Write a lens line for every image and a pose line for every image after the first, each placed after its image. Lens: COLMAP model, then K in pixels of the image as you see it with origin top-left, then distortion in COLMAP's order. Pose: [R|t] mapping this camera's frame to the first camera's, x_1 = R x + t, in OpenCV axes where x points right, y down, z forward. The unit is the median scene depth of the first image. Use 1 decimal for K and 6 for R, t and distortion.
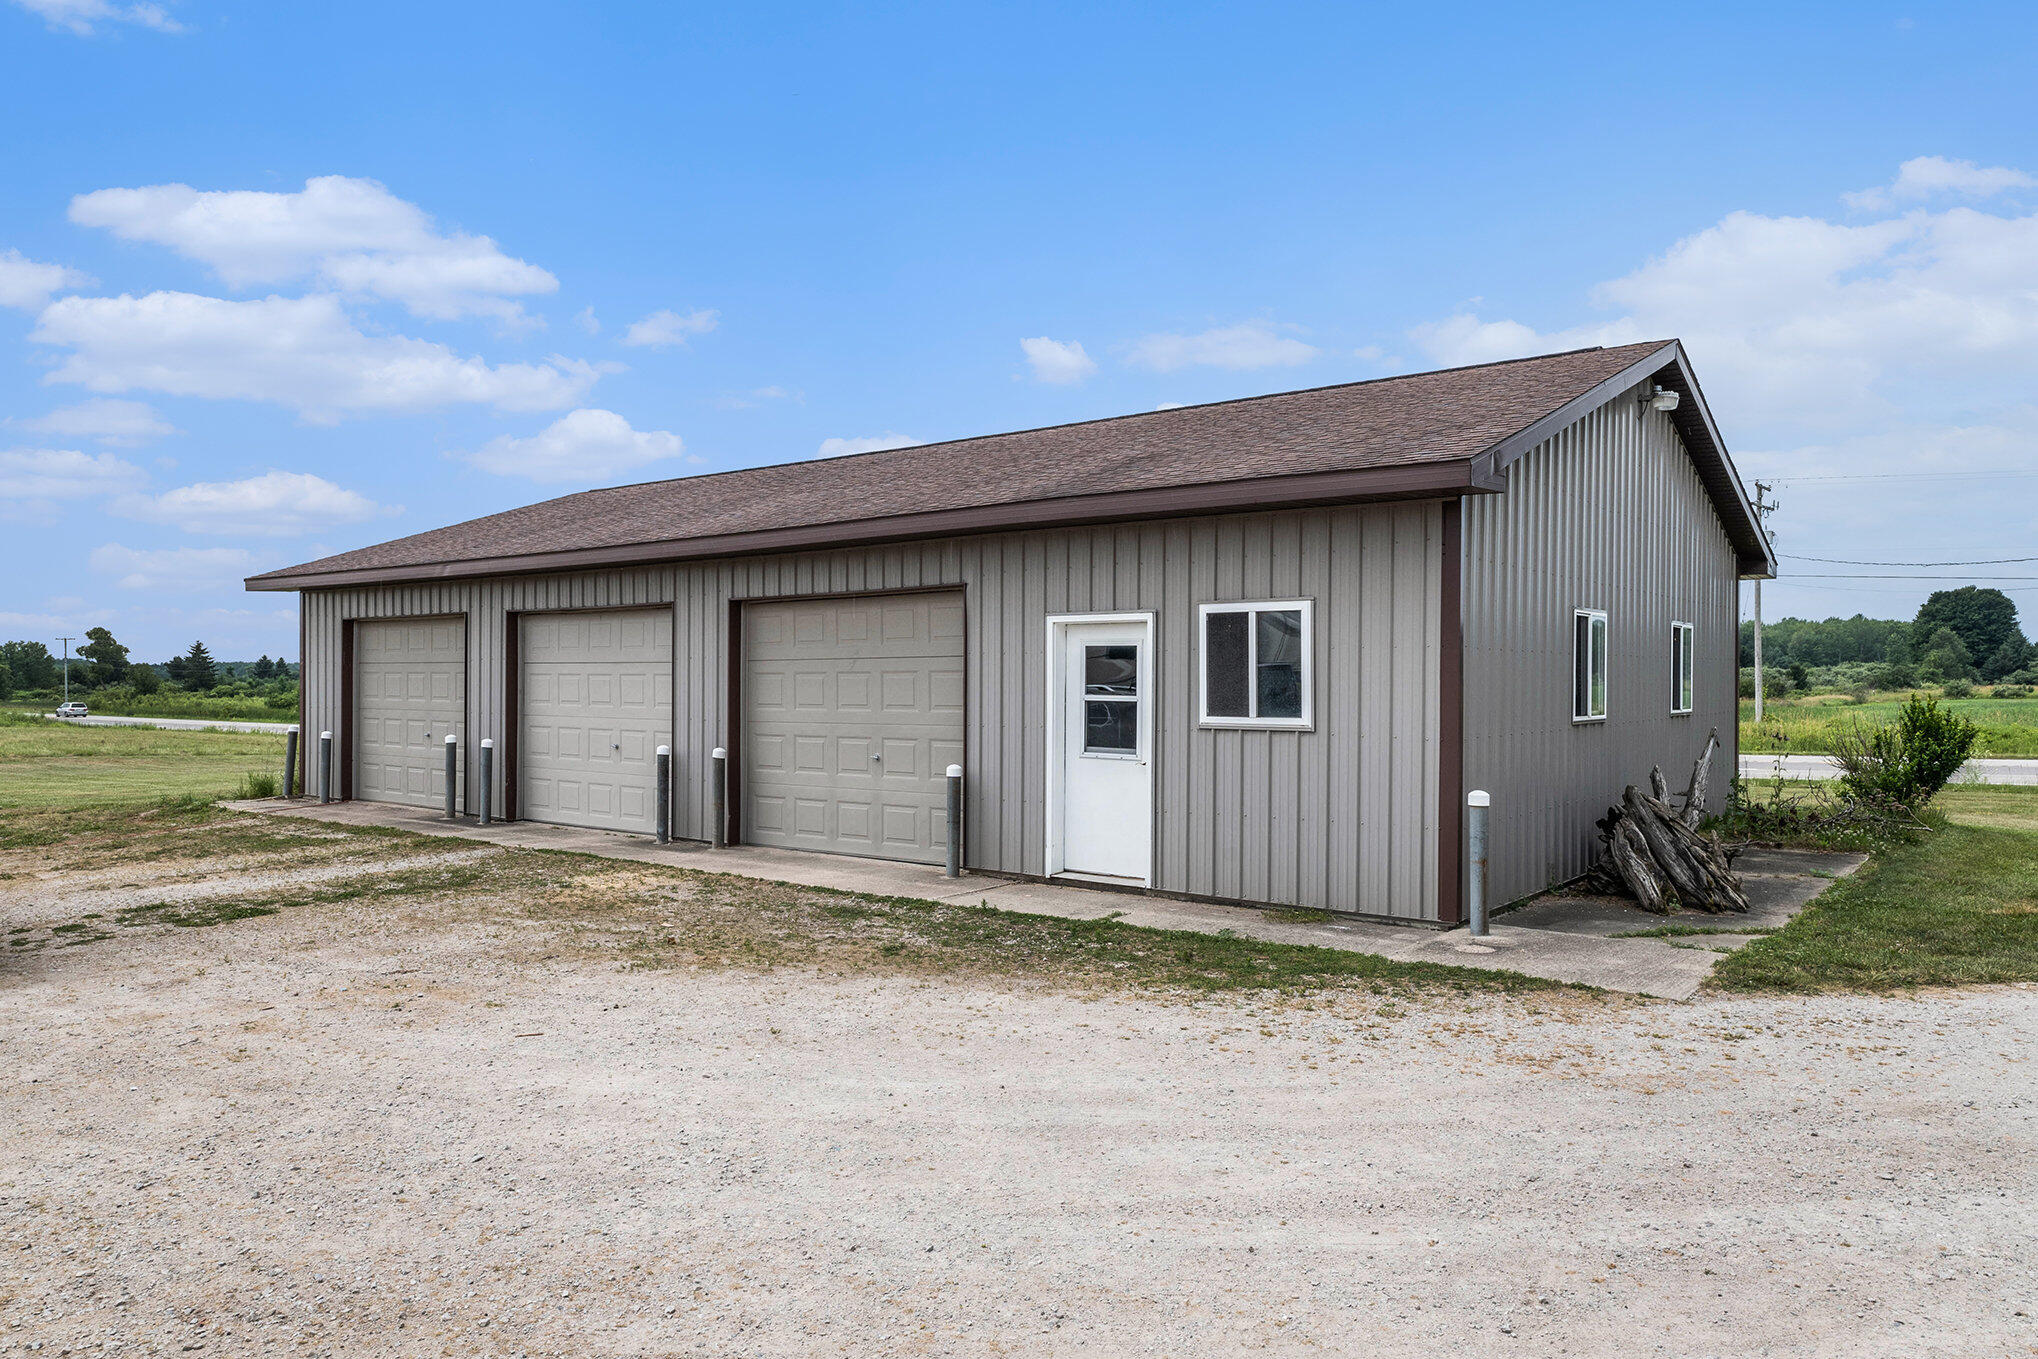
lens RADIAL K [[1408.9, 0, 1024.1], [0, 1408.9, 695.3], [0, 0, 1]] dist [0.009496, 0.004680]
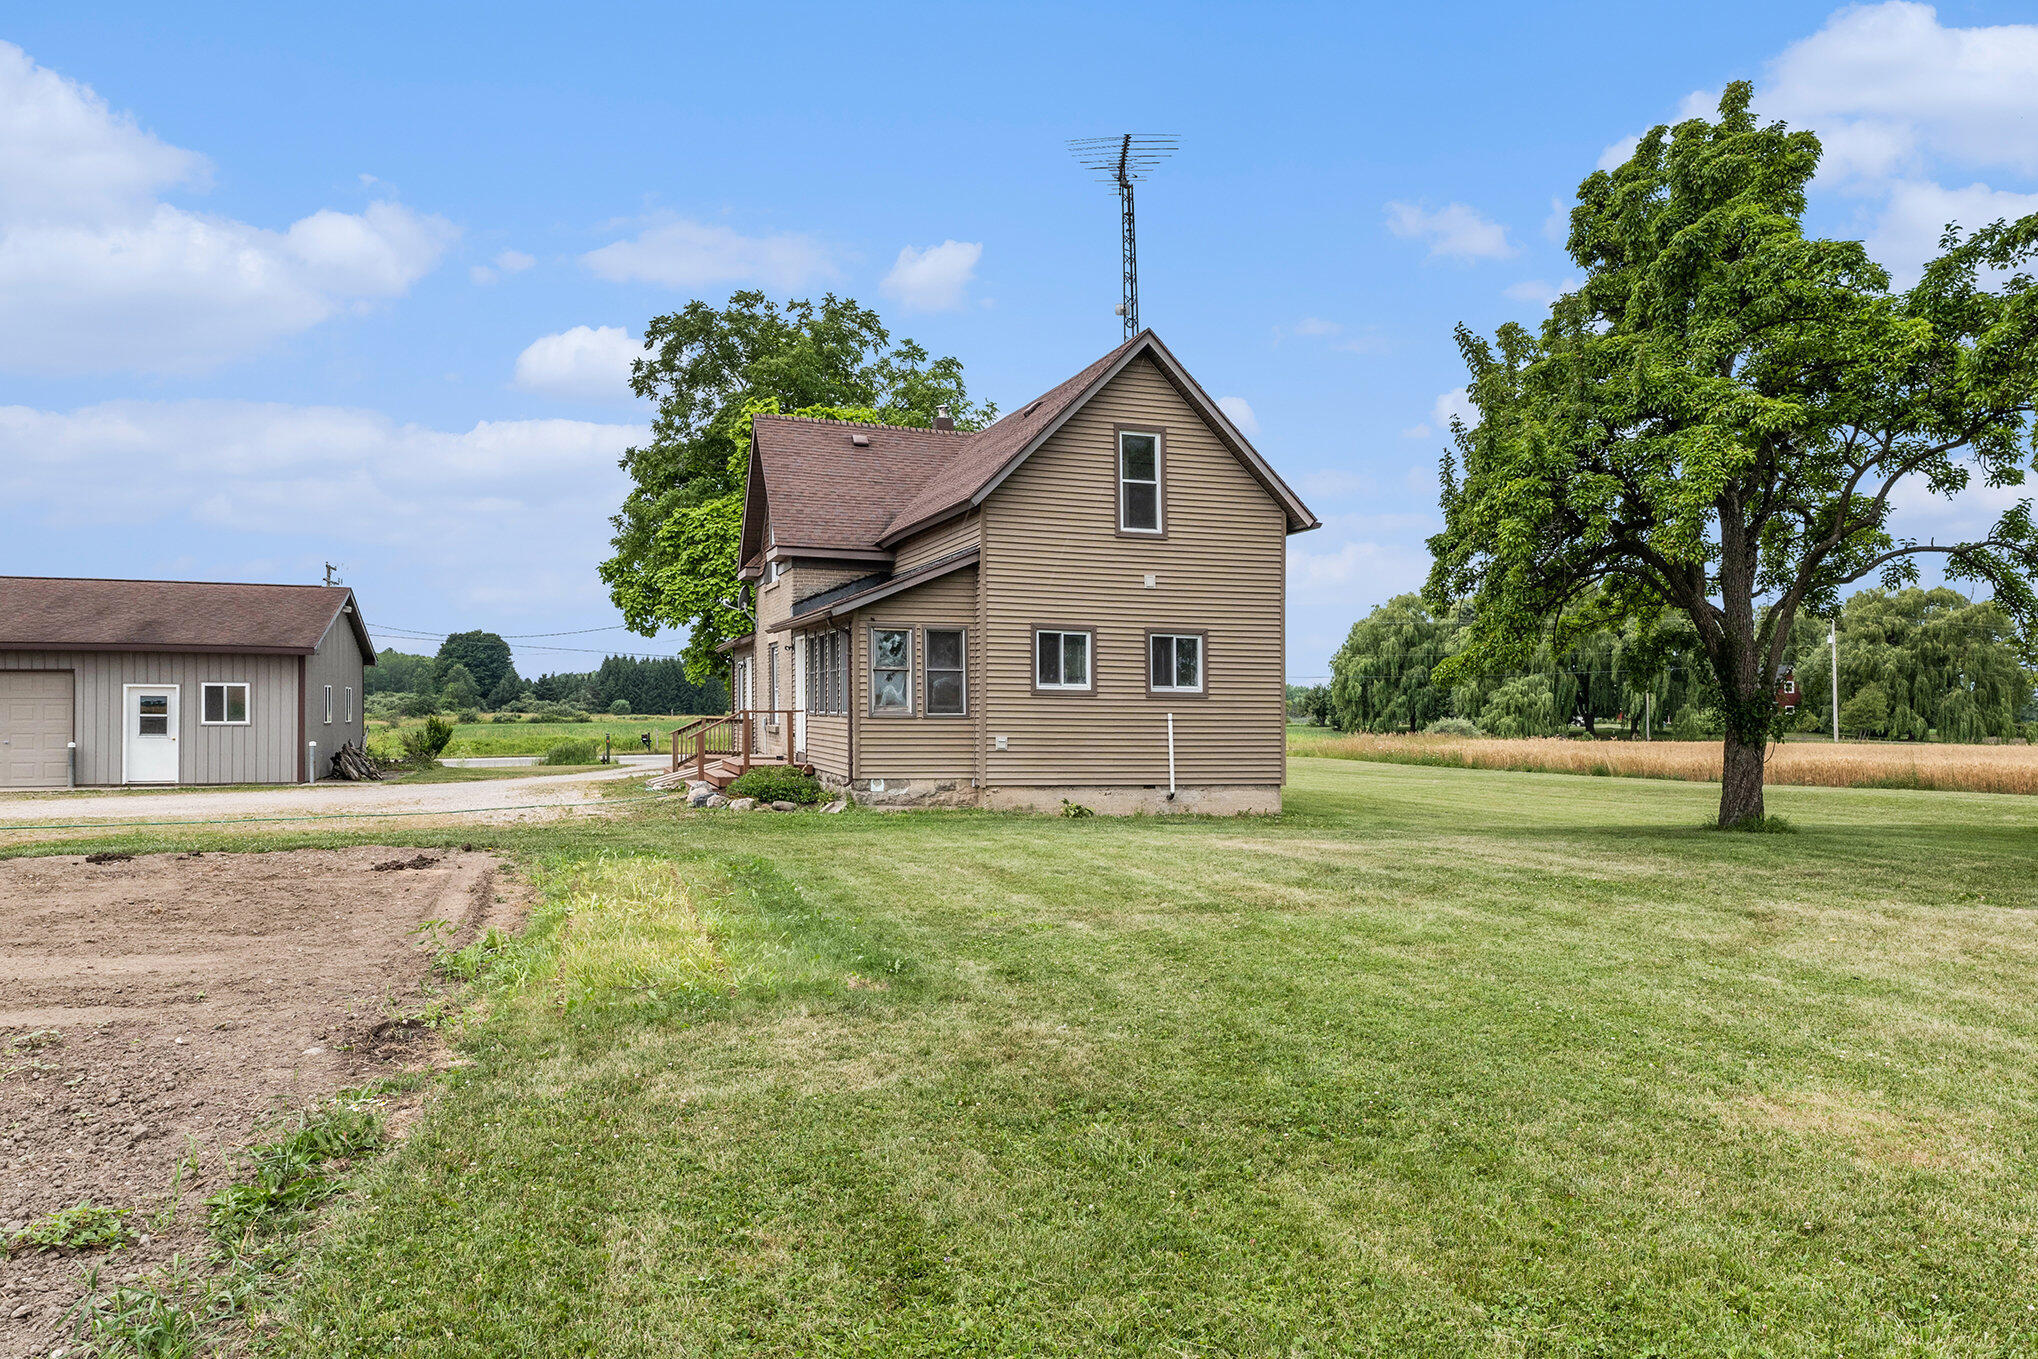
lens RADIAL K [[1408.9, 0, 1024.5], [0, 1408.9, 695.1], [0, 0, 1]] dist [0.009496, 0.004680]
pose [[0.576636, 0.009107, 0.816951, -0.777491], [0.007271, 0.999841, -0.016277, 0.012132], [-0.816969, 0.015326, 0.576478, -1.253102]]
